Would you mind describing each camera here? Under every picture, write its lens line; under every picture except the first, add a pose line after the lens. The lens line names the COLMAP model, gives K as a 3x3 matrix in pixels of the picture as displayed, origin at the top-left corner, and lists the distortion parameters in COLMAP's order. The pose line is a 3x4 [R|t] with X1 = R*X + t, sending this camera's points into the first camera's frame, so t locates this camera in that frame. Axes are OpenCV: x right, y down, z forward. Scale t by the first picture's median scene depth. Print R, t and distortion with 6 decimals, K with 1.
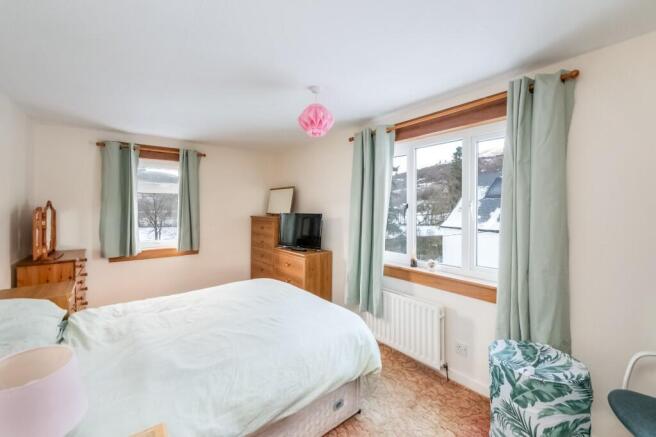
lens RADIAL K [[275.6, 0, 326.4], [0, 275.6, 206.5], [0, 0, 1]] dist [-0.000065, -0.000203]
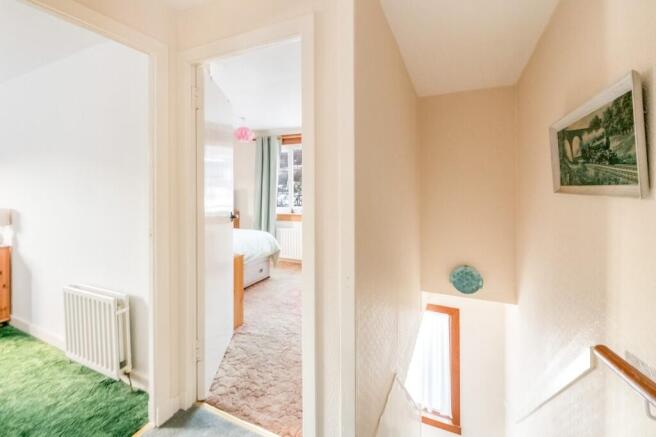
lens RADIAL K [[275.6, 0, 326.4], [0, 275.6, 206.5], [0, 0, 1]] dist [-0.000065, -0.000203]
pose [[0.900011, -0.025129, 0.435142, -0.278303], [-0.004757, 0.997711, 0.067456, 0.040340], [-0.435841, -0.062782, 0.897831, -0.751249]]
